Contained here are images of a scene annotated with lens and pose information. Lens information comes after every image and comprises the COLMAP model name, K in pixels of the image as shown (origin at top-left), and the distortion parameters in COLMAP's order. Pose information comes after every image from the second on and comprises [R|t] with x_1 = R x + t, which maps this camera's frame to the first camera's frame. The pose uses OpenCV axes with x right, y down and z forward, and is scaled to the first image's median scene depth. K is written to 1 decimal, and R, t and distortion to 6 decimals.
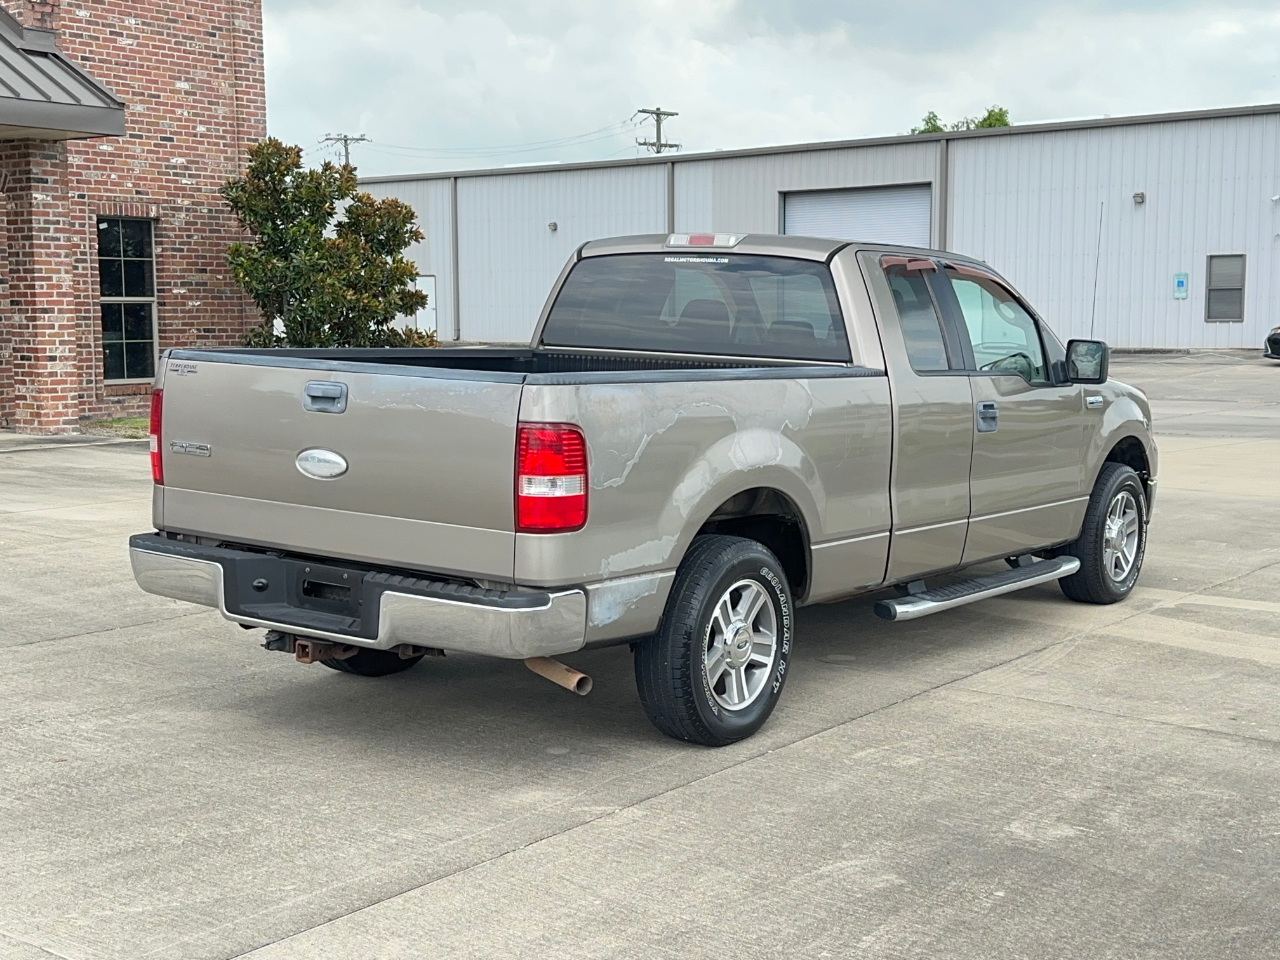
lens RADIAL K [[1767.3, 0, 638.3], [0, 1767.3, 488.5], [0, 0, 1]] dist [0.122644, 0.000000]
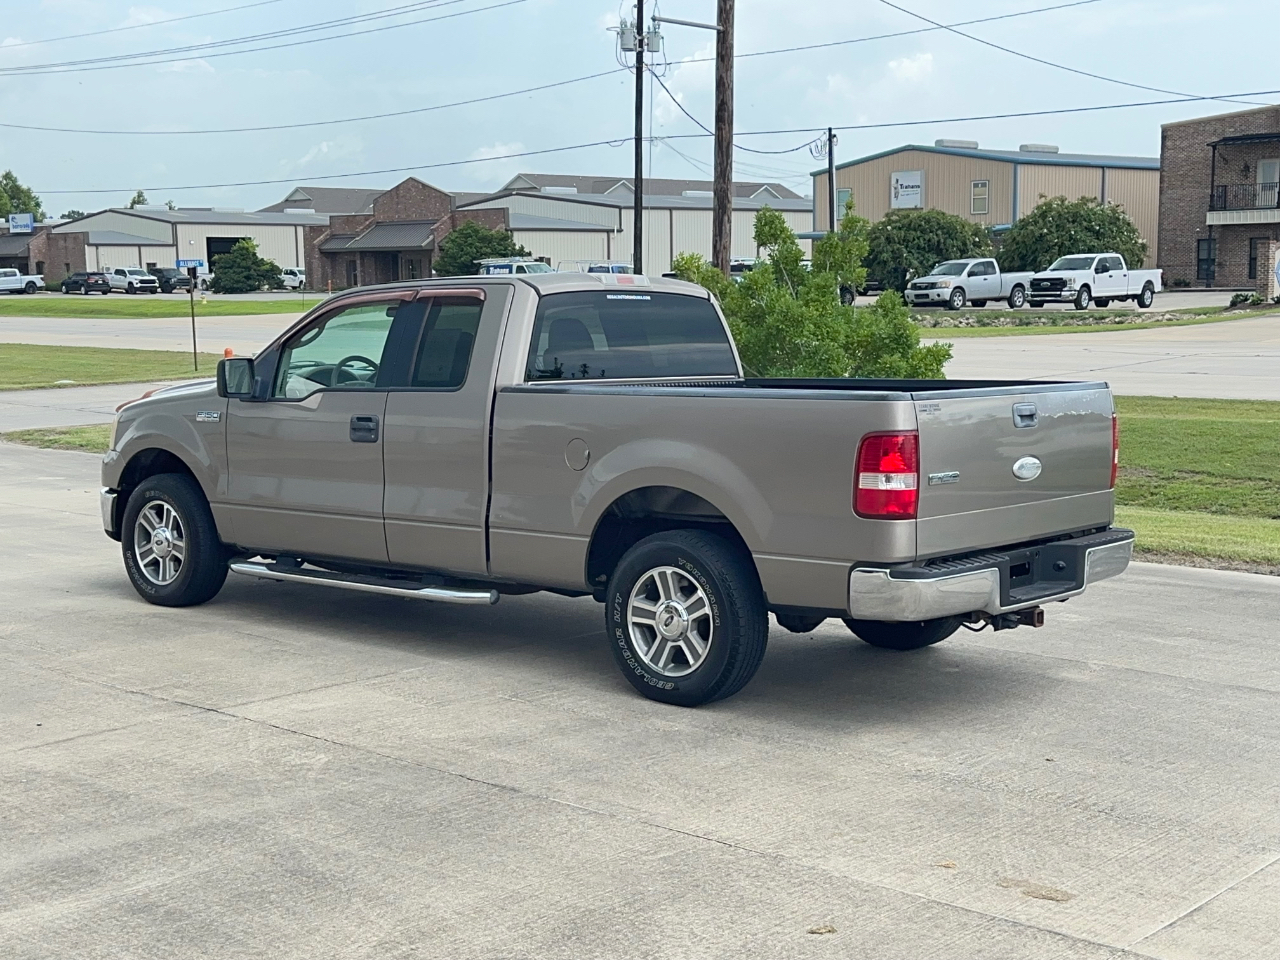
lens RADIAL K [[1767.3, 0, 633.1], [0, 1767.3, 497.6], [0, 0, 1]] dist [0.122644, 0.000000]
pose [[0.085609, -0.124815, 0.988480, -1.257186], [0.114681, 0.986762, 0.114666, -0.147279], [-0.989707, 0.103543, 0.098790, 0.999964]]
